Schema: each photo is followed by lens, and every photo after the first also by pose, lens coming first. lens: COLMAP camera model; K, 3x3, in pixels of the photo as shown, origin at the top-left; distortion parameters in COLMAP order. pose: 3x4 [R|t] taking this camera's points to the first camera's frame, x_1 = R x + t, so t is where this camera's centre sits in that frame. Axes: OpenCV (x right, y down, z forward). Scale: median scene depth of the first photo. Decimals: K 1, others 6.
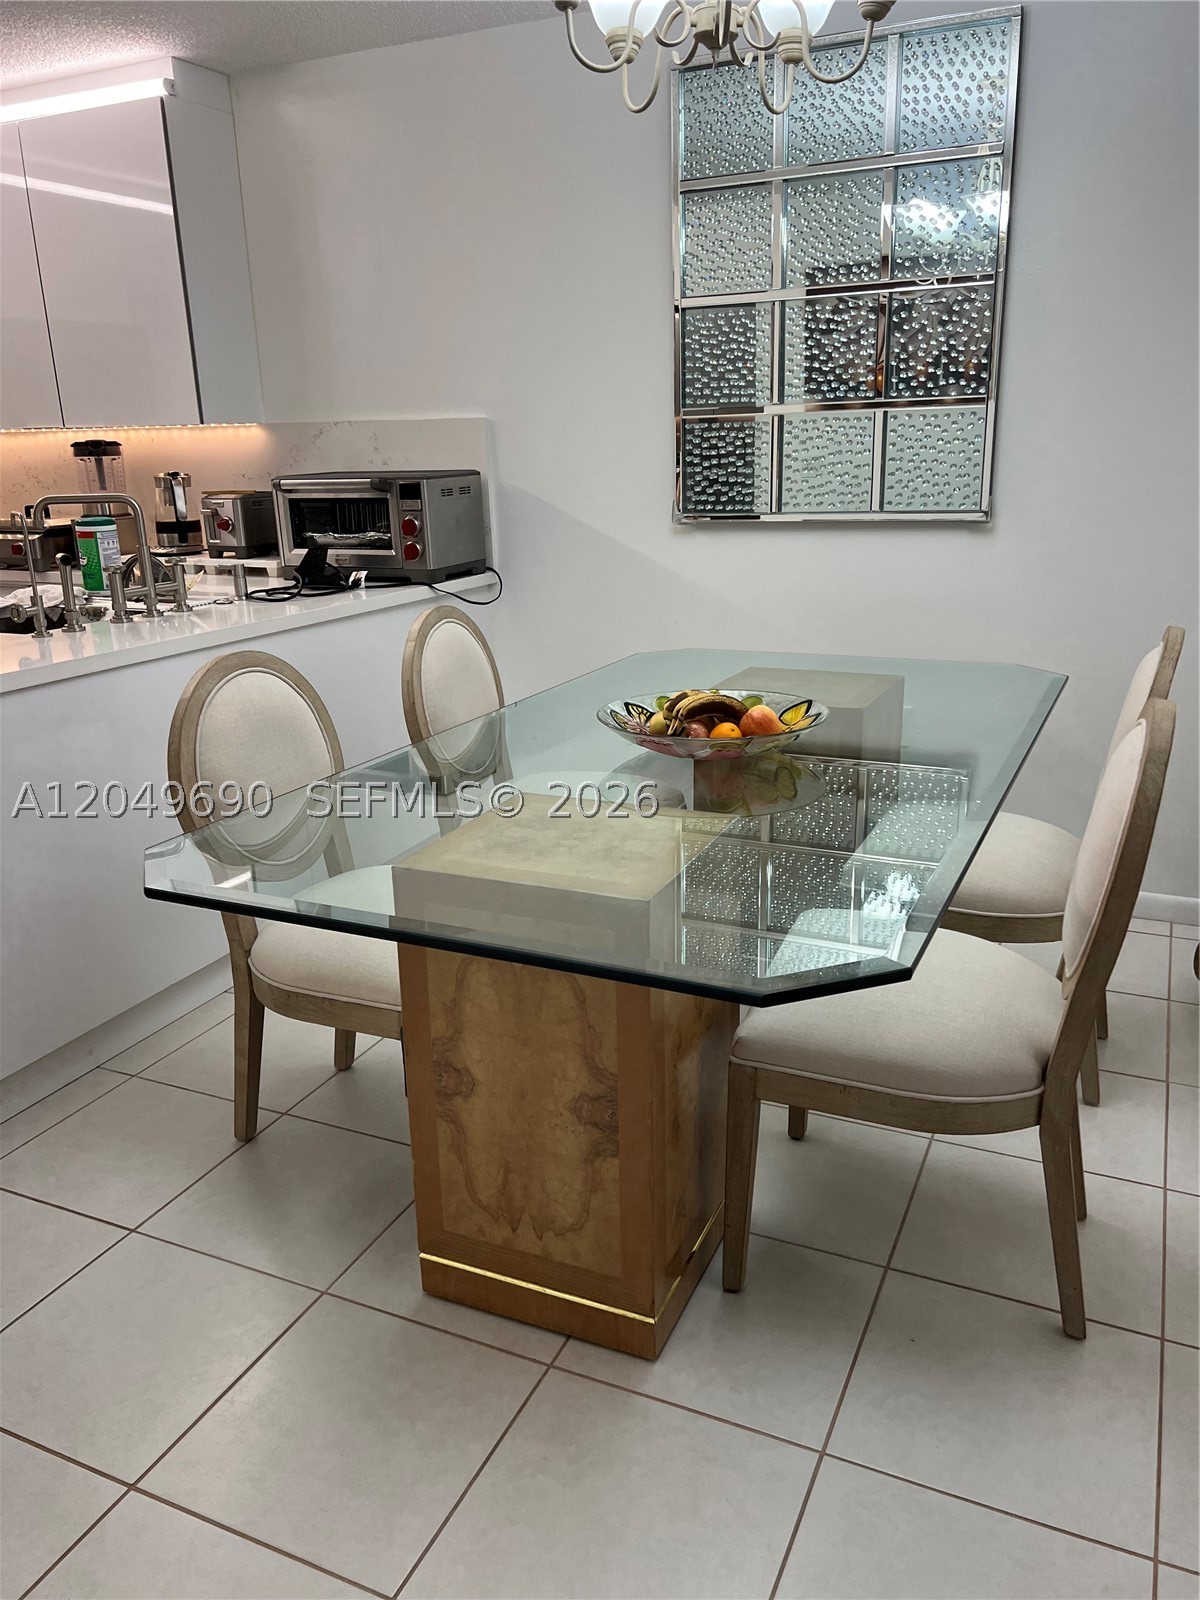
lens RADIAL K [[1198.3, 0, 603.1], [0, 1198.3, 810.9], [0, 0, 1]] dist [0.074732, -0.089651]
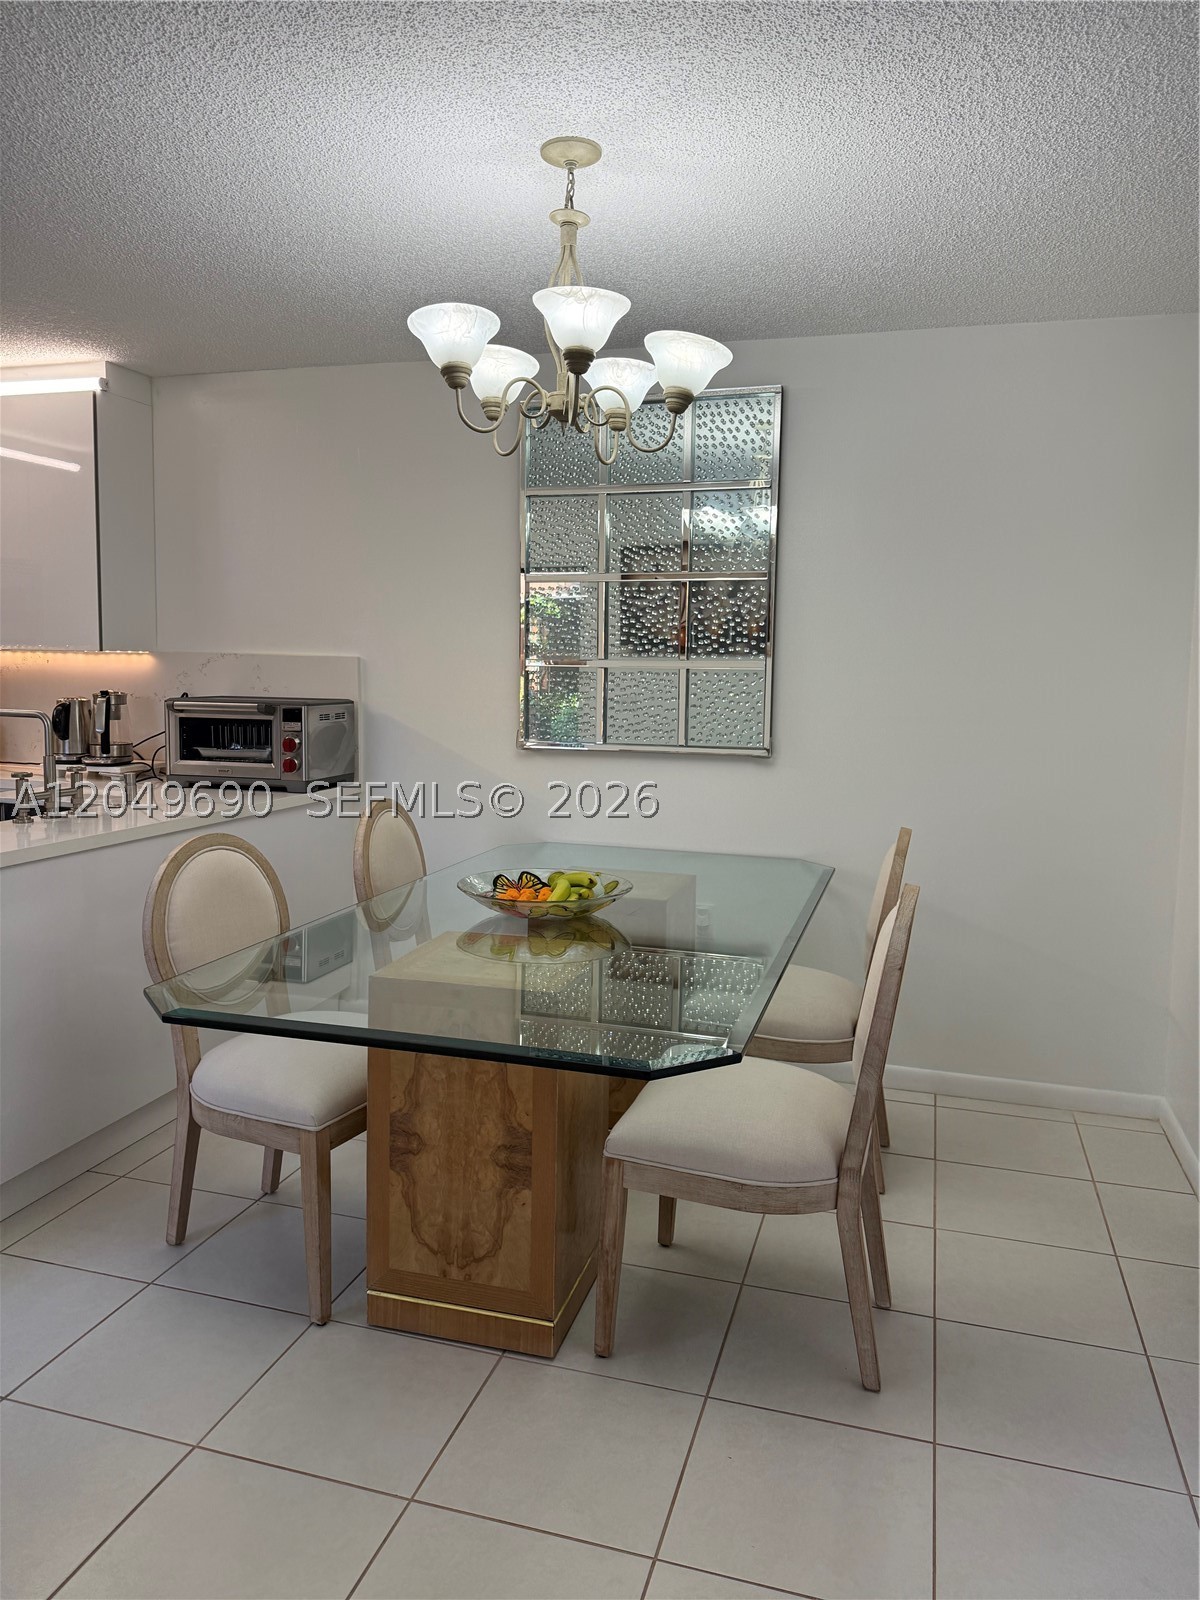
lens RADIAL K [[1138.2, 0, 595.7], [0, 1138.2, 765.1], [0, 0, 1]] dist [0.095556, -0.034589]
pose [[0.989032, 0.031297, 0.144349, -0.028598], [-0.000056, 0.977373, -0.211525, 0.017047], [-0.147703, 0.209197, 0.966654, -0.107416]]
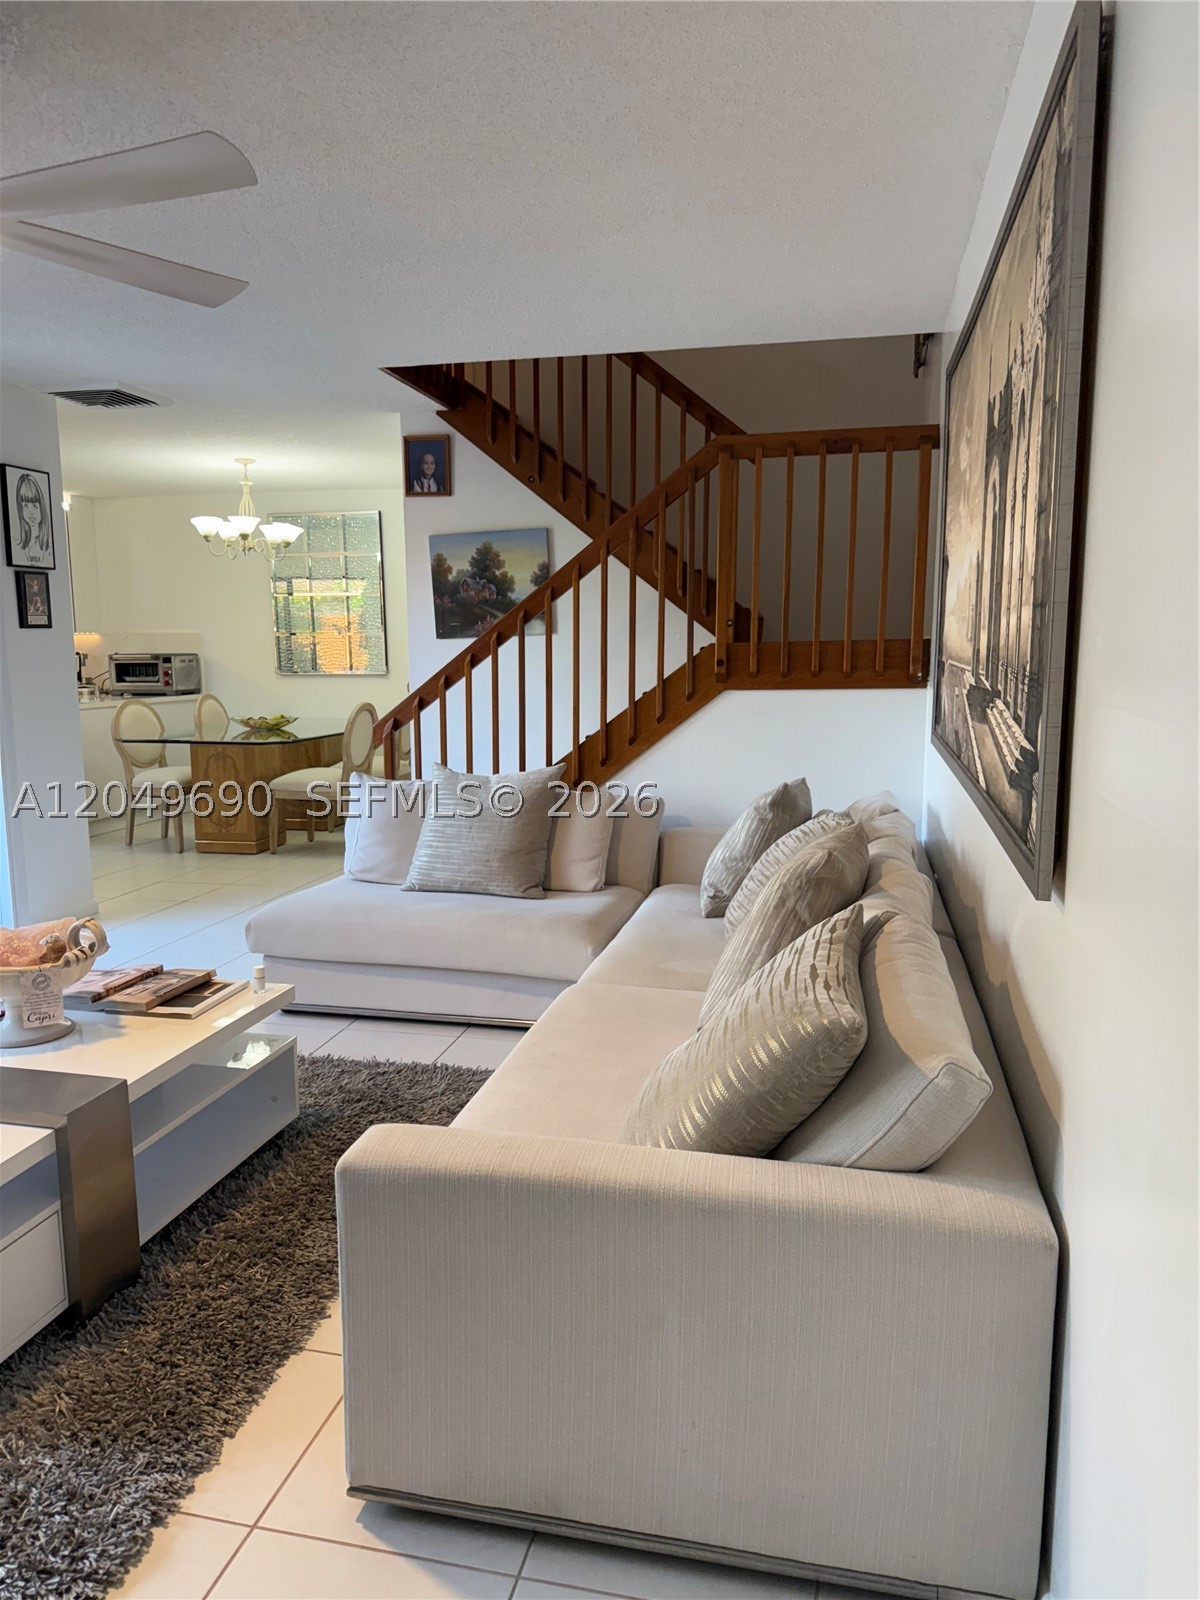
lens RADIAL K [[1146.7, 0, 601.5], [0, 1146.7, 808.5], [0, 0, 1]] dist [0.027895, -0.035637]
pose [[0.976224, -0.009387, 0.216560, 0.213894], [0.042913, 0.987658, -0.150633, 0.465411], [-0.212473, 0.156345, 0.964579, -1.545424]]
